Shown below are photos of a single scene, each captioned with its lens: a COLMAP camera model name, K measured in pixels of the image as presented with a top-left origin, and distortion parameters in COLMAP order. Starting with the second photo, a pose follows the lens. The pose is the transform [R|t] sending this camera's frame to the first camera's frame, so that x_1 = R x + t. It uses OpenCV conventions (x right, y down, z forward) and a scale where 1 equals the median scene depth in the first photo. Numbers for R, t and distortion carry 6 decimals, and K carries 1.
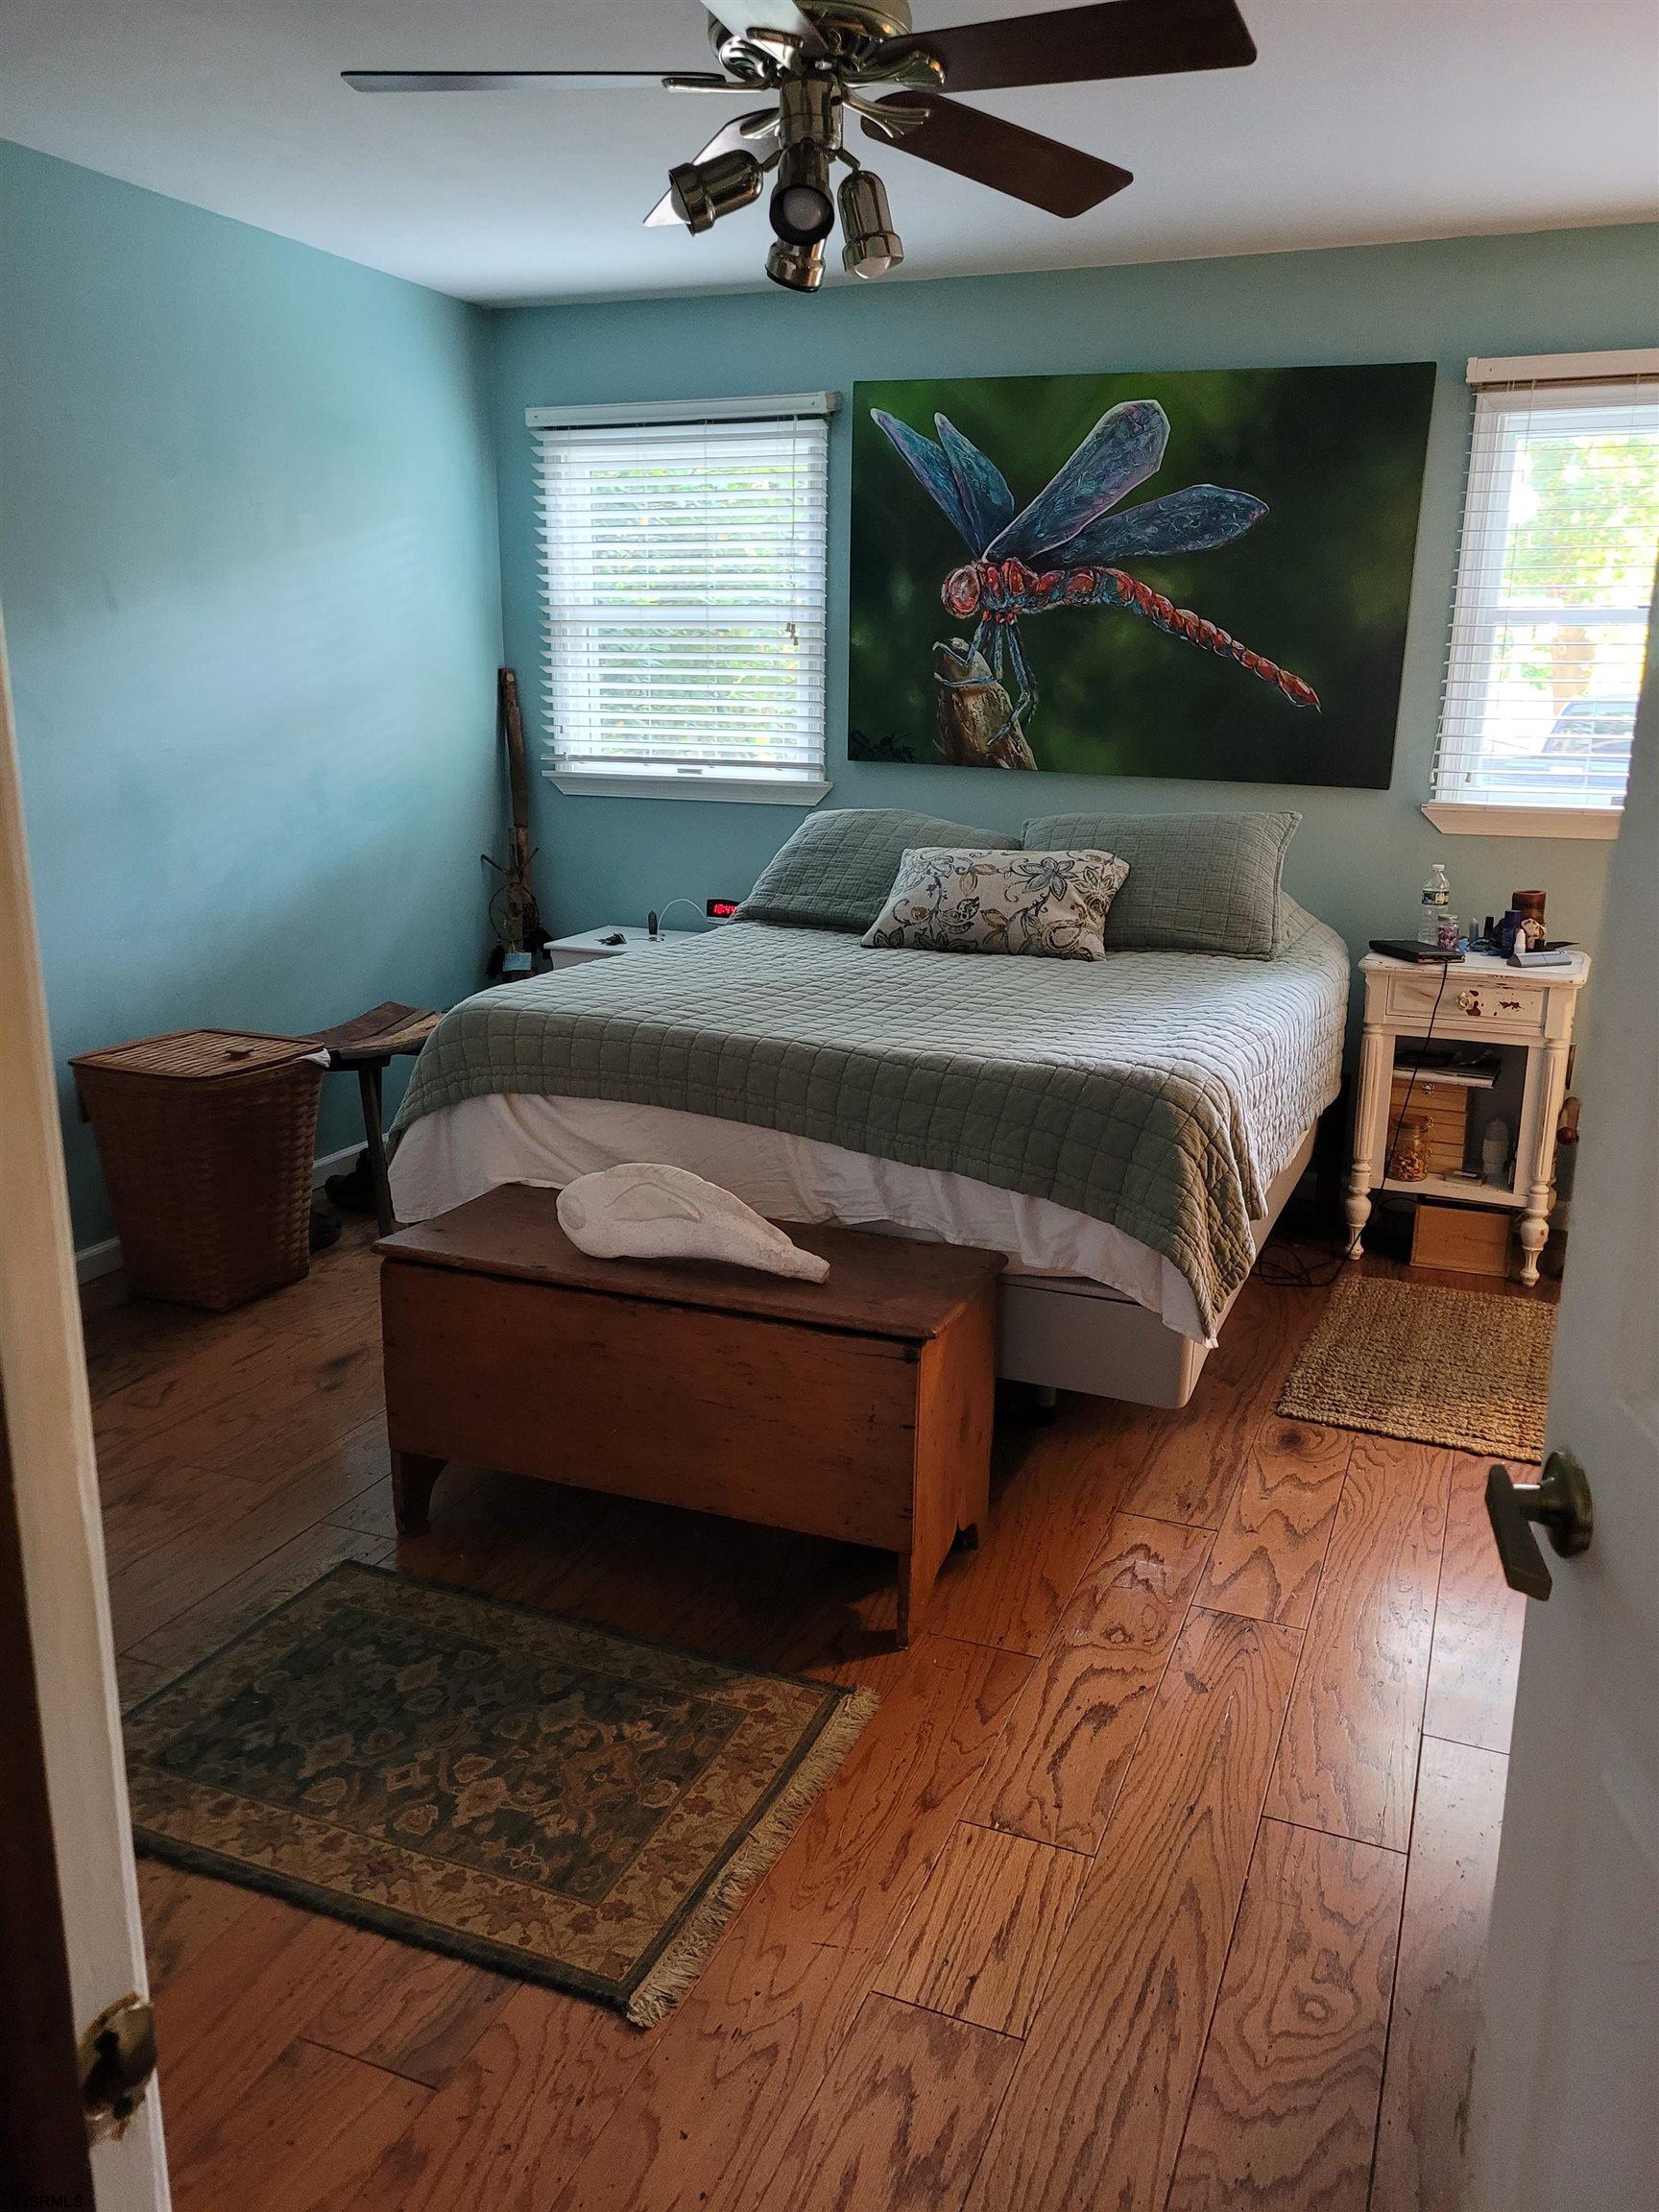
lens RADIAL K [[1684.2, 0, 832.5], [0, 1684.2, 1104.0], [0, 0, 1]] dist [0.001261, -0.002045]
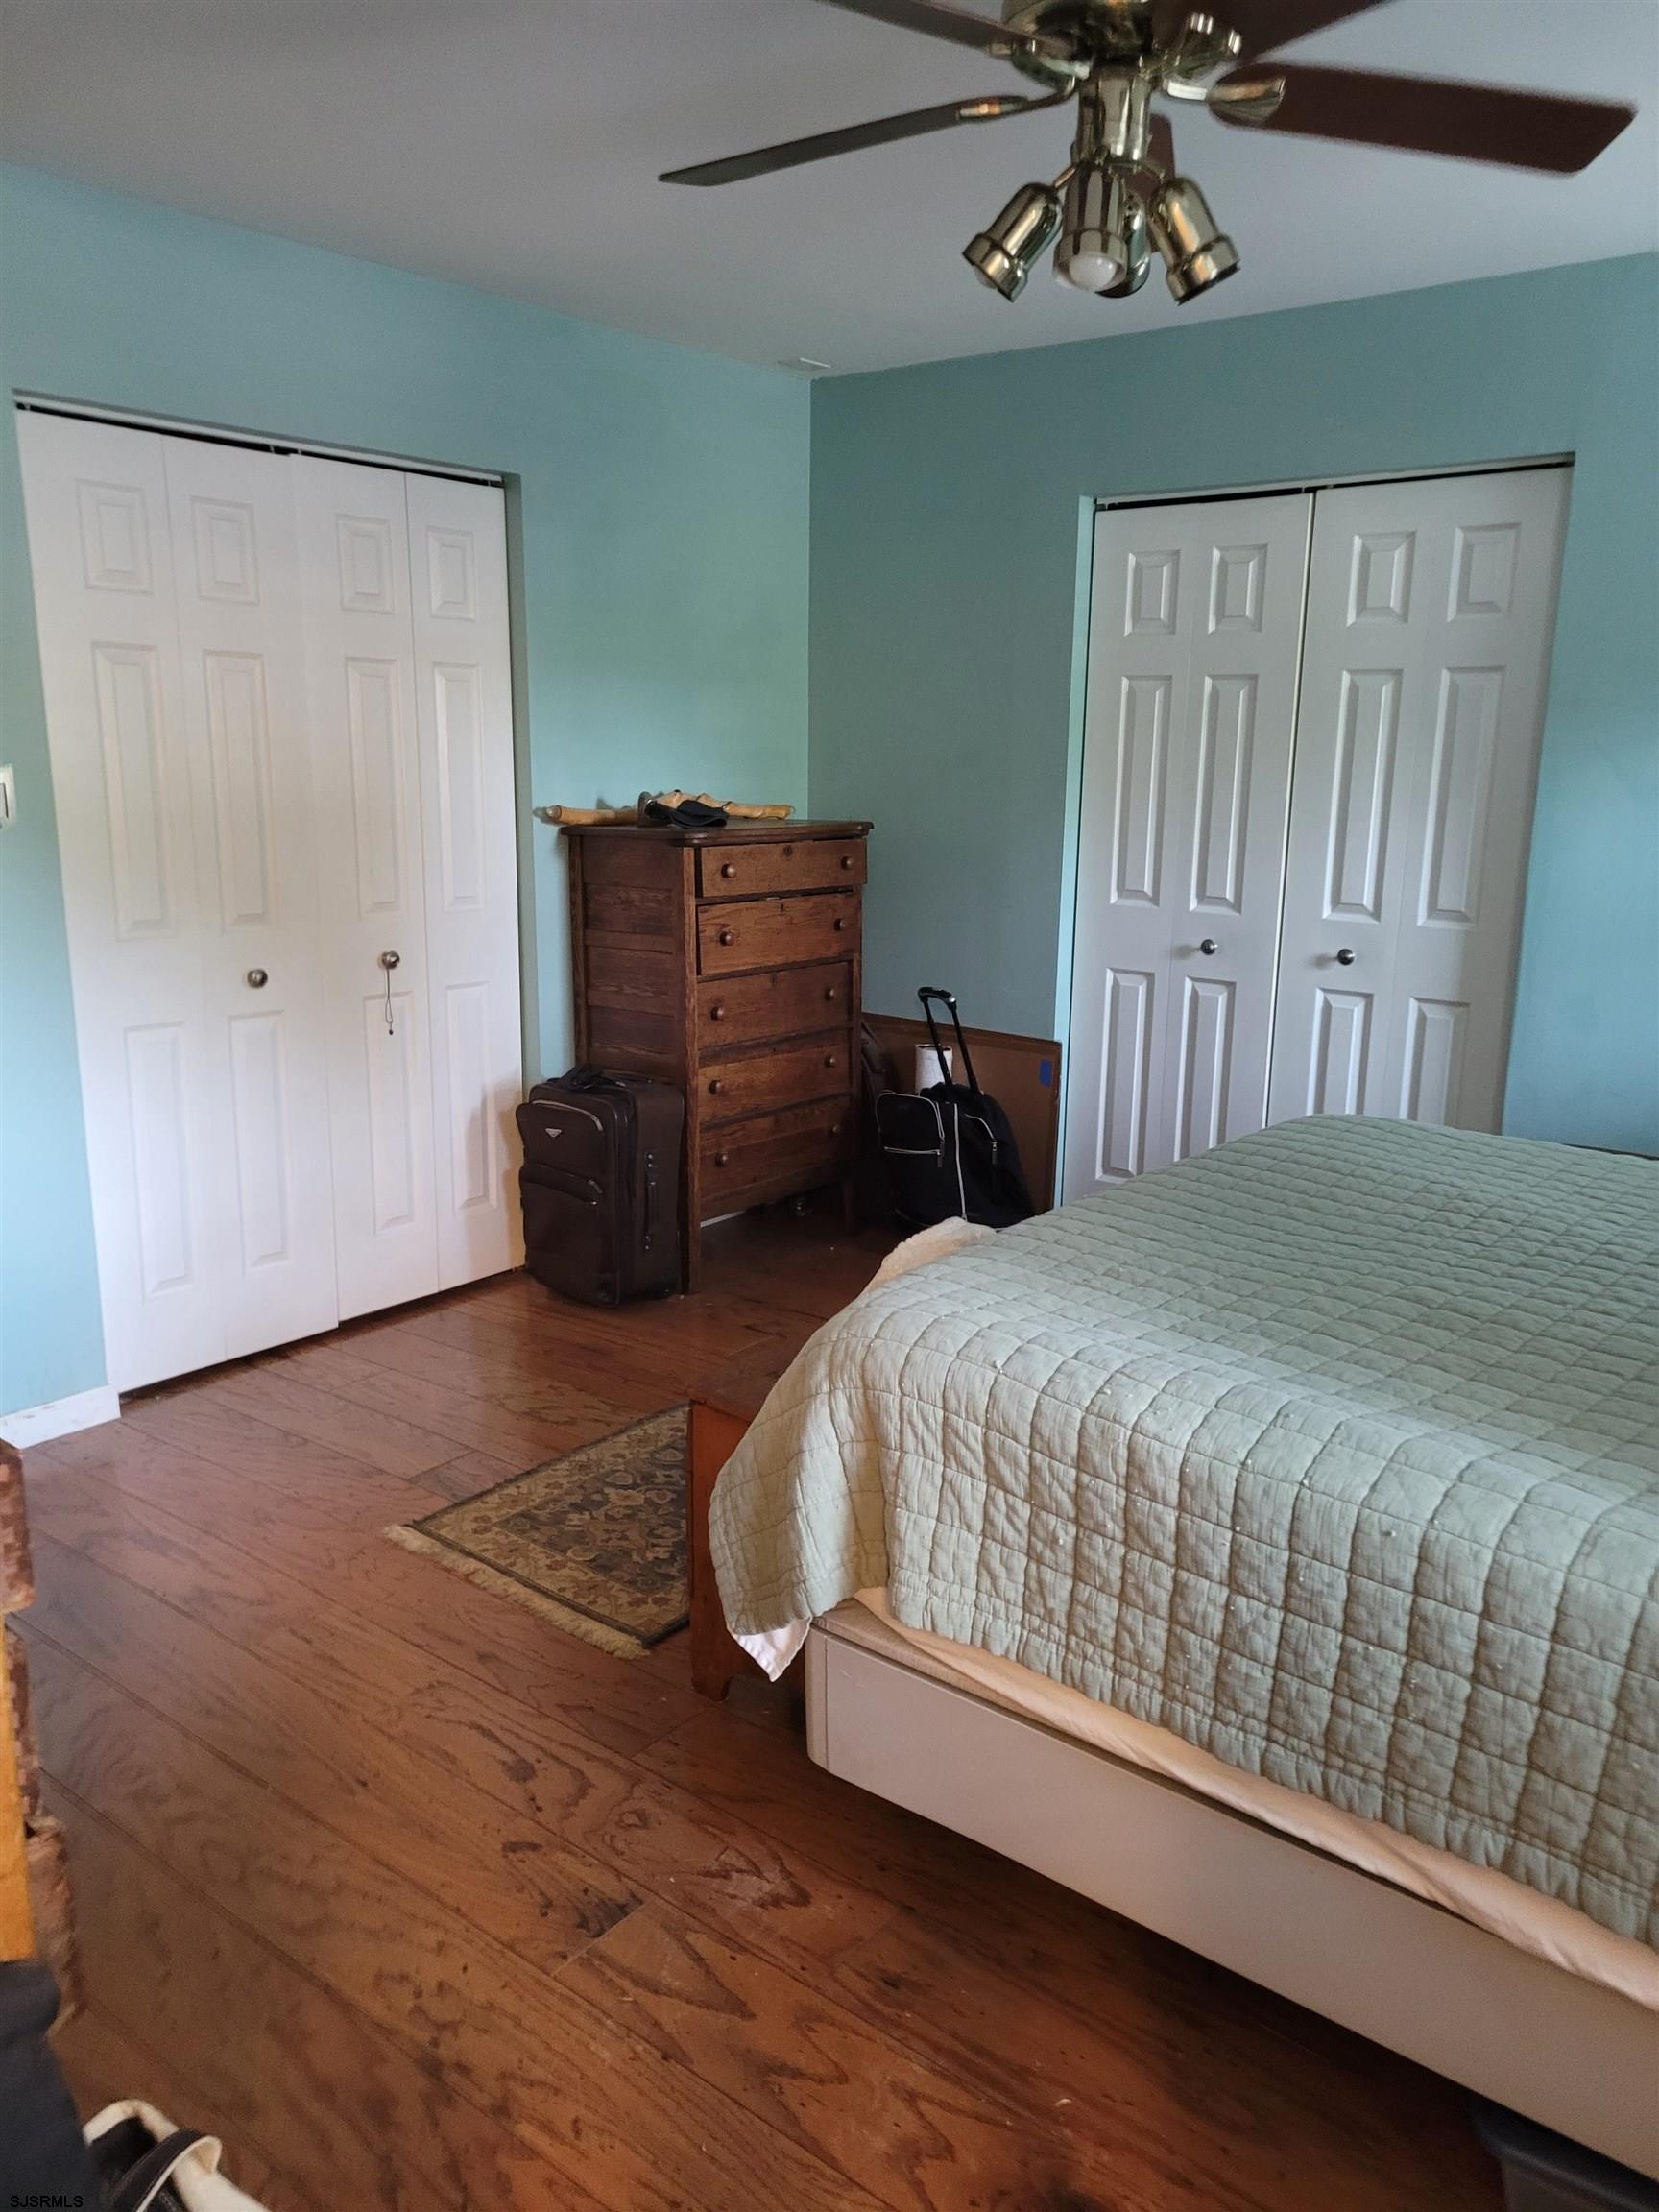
lens RADIAL K [[1684.2, 0, 831.0], [0, 1684.2, 1109.2], [0, 0, 1]] dist [0.001261, -0.002045]
pose [[-0.285833, 0.197742, -0.937655, 0.973070], [-0.260153, 0.925718, 0.274529, -0.324203], [0.922291, 0.322403, -0.213158, 1.268781]]
